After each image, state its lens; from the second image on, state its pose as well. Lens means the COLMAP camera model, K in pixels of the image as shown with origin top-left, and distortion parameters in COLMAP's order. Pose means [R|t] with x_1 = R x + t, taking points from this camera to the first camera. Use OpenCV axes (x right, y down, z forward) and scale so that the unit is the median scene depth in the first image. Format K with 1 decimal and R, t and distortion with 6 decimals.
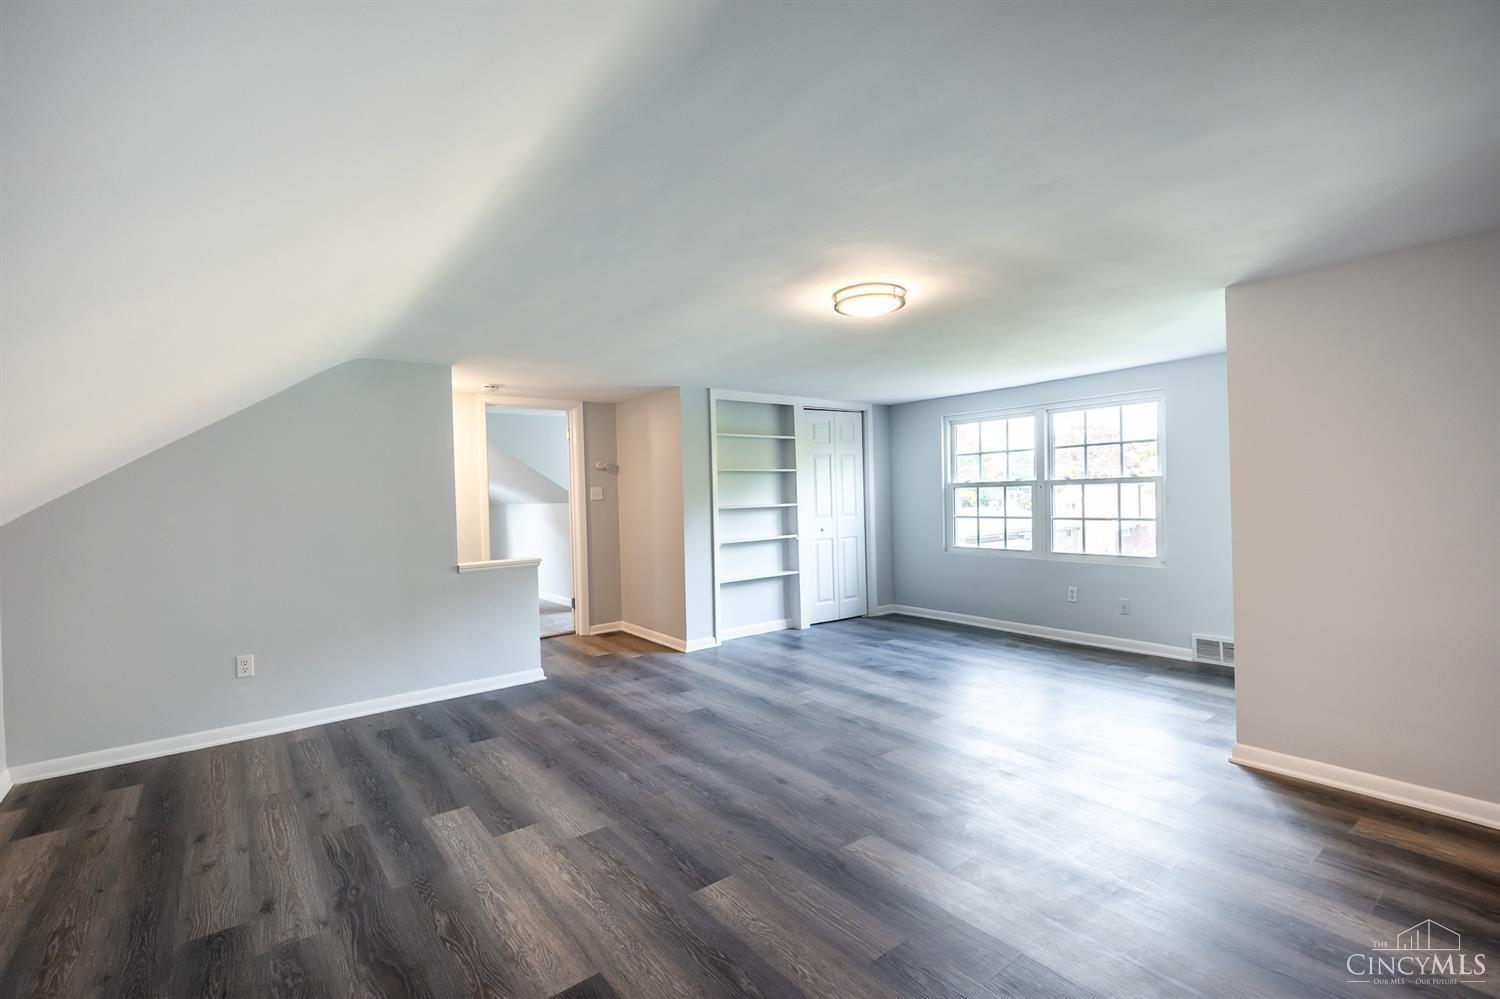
lens RADIAL K [[672.6, 0, 736.3], [0, 672.6, 501.1], [0, 0, 1]] dist [0.008272, 0.000005]
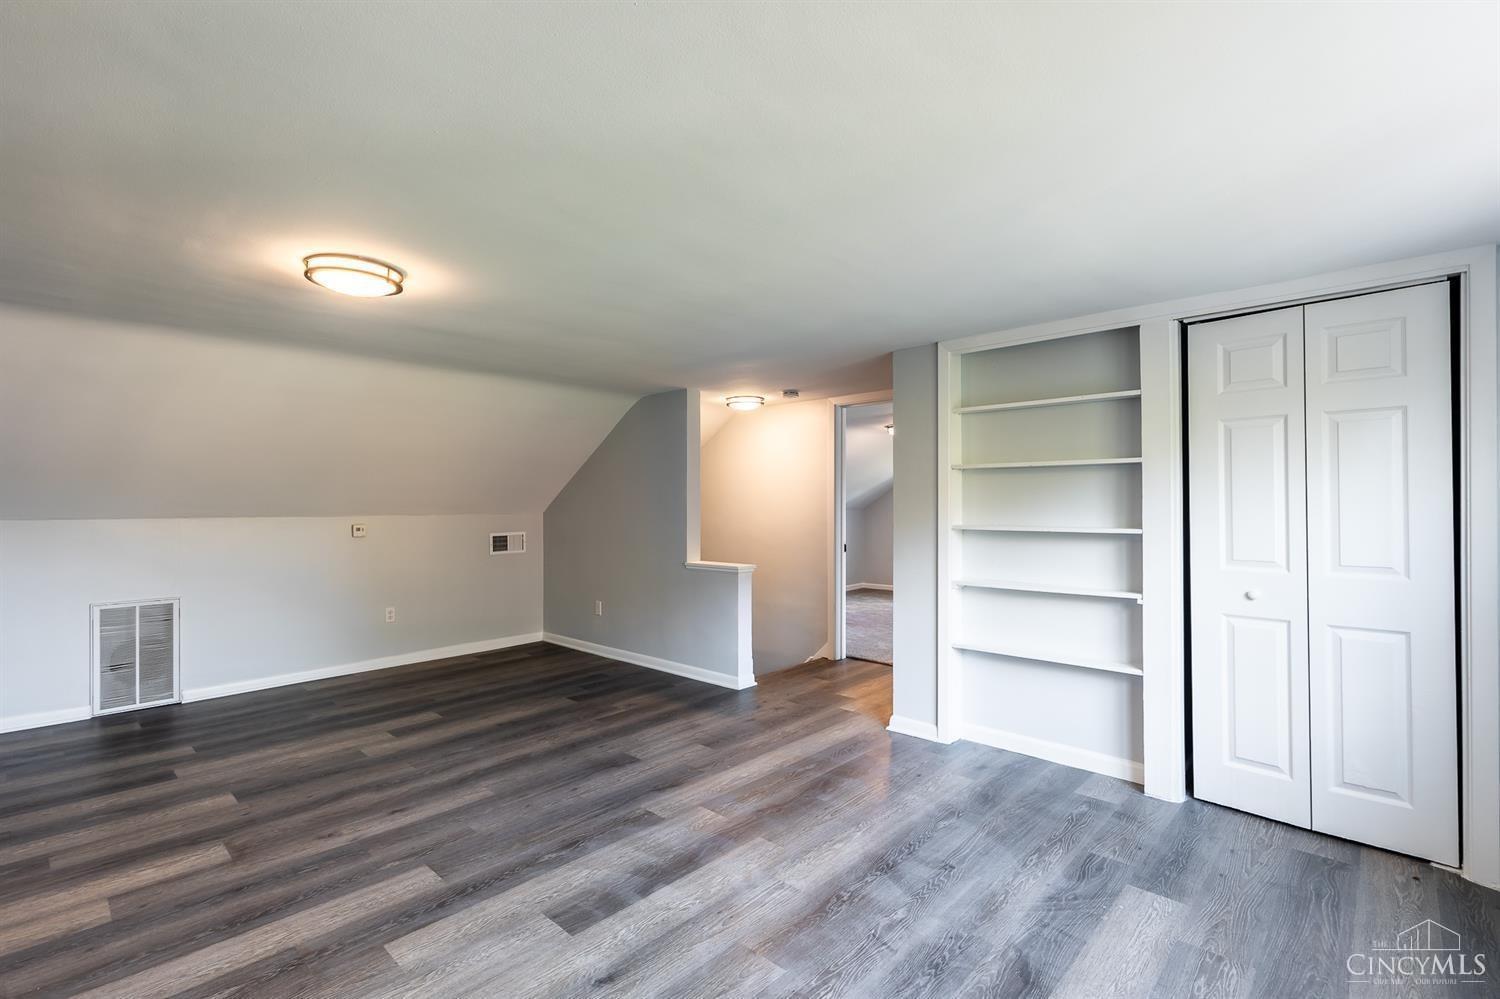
lens RADIAL K [[683.8, 0, 732.3], [0, 683.8, 494.3], [0, 0, 1]] dist [0.008798, 0.000218]
pose [[0.154879, 0.011872, -0.987862, 0.704638], [-0.011893, 0.999878, 0.010152, -0.030245], [0.987862, 0.010176, 0.155002, 0.846719]]
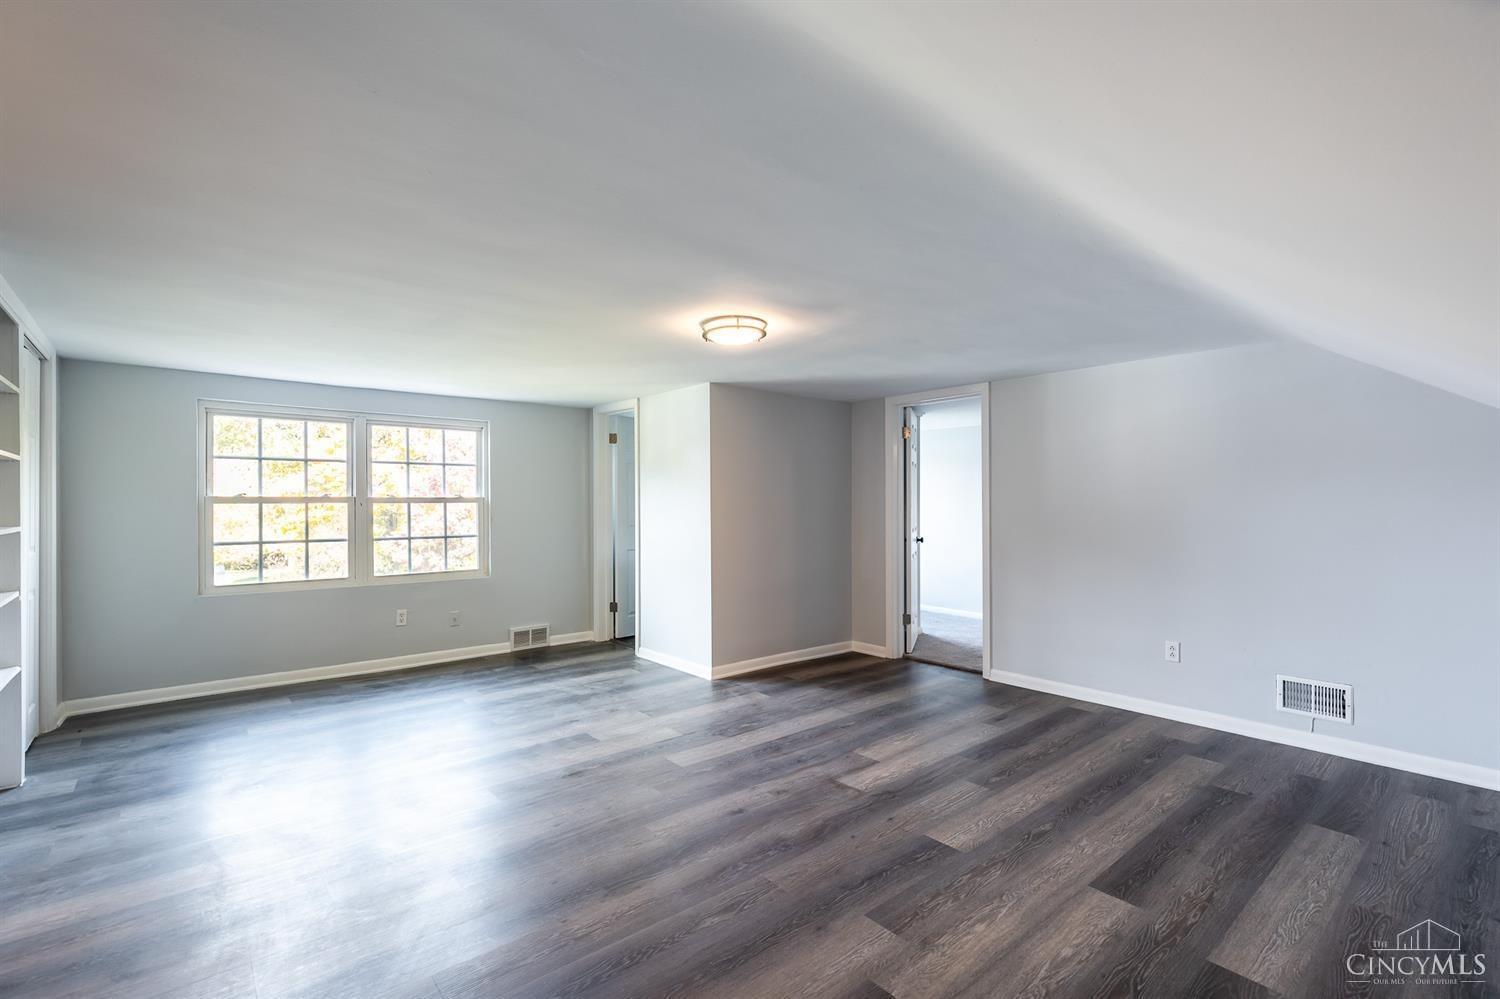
lens RADIAL K [[672.6, 0, 736.3], [0, 672.6, 501.1], [0, 0, 1]] dist [0.008272, 0.000005]
pose [[-0.050474, 0.027764, 0.998339, -0.567914], [0.012139, 0.999557, -0.027184, 0.005879], [-0.998652, 0.010747, -0.050789, 0.674166]]
